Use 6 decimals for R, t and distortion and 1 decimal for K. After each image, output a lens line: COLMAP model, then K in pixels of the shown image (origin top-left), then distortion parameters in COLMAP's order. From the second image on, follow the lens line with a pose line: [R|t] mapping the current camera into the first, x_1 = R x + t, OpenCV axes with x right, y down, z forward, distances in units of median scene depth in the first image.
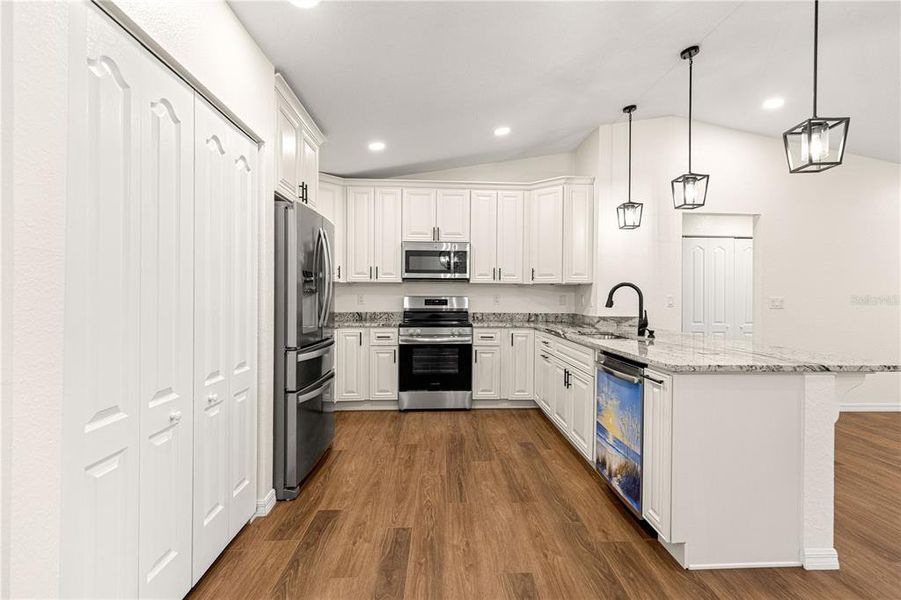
lens RADIAL K [[412.9, 0, 455.2], [0, 412.9, 296.7], [0, 0, 1]] dist [0.011535, -0.000041]
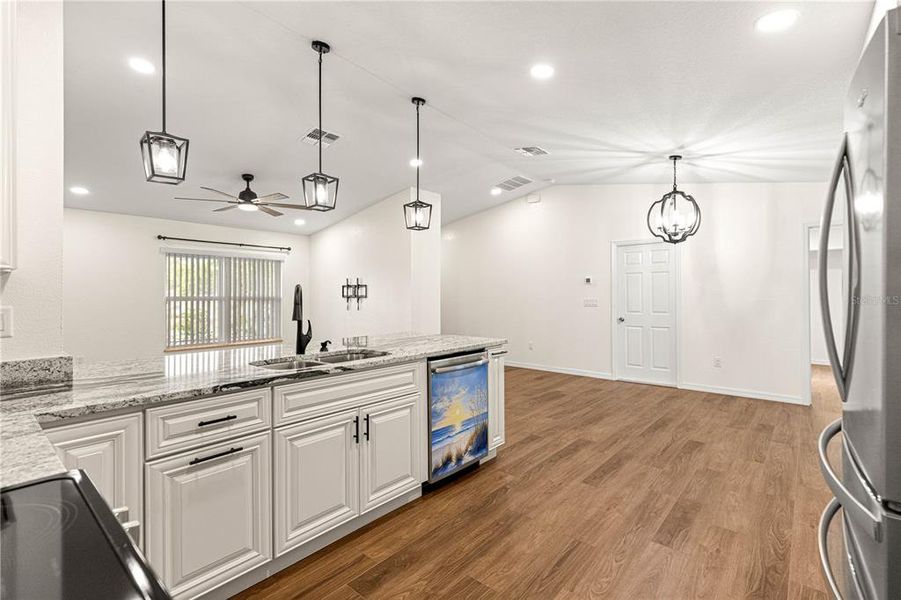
lens RADIAL K [[412.9, 0, 455.2], [0, 412.9, 296.7], [0, 0, 1]] dist [0.011535, -0.000041]
pose [[-0.737589, -0.005936, 0.675224, -0.229664], [-0.001331, 0.999972, 0.007338, -0.015173], [-0.675249, 0.004514, -0.737576, 1.107729]]
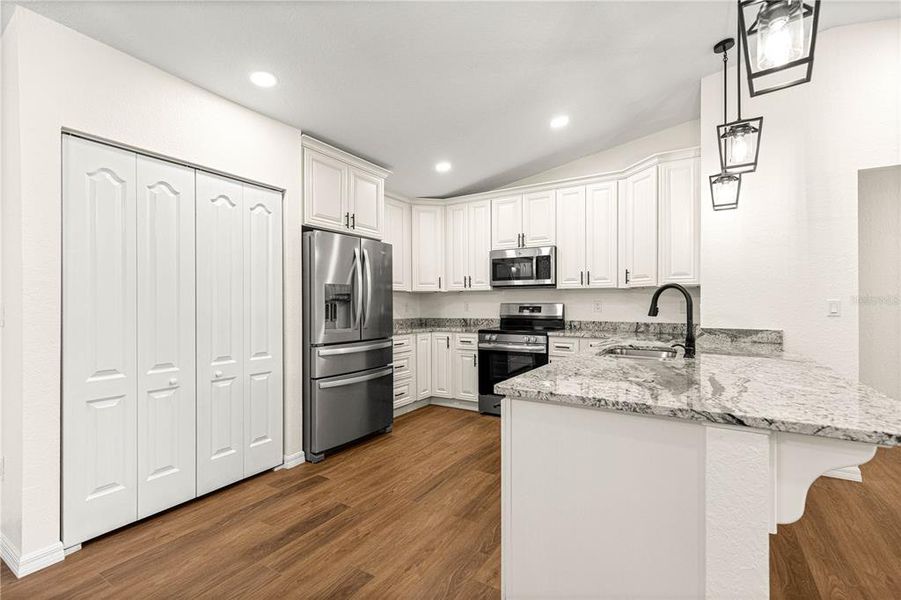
lens RADIAL K [[396.7, 0, 448.8], [0, 396.7, 303.0], [0, 0, 1]] dist [0.014976, -0.000060]
pose [[0.824933, -0.008018, -0.565174, 0.401766], [0.006531, 0.999968, -0.004655, 0.001974], [0.565193, 0.000149, 0.824959, 0.134625]]
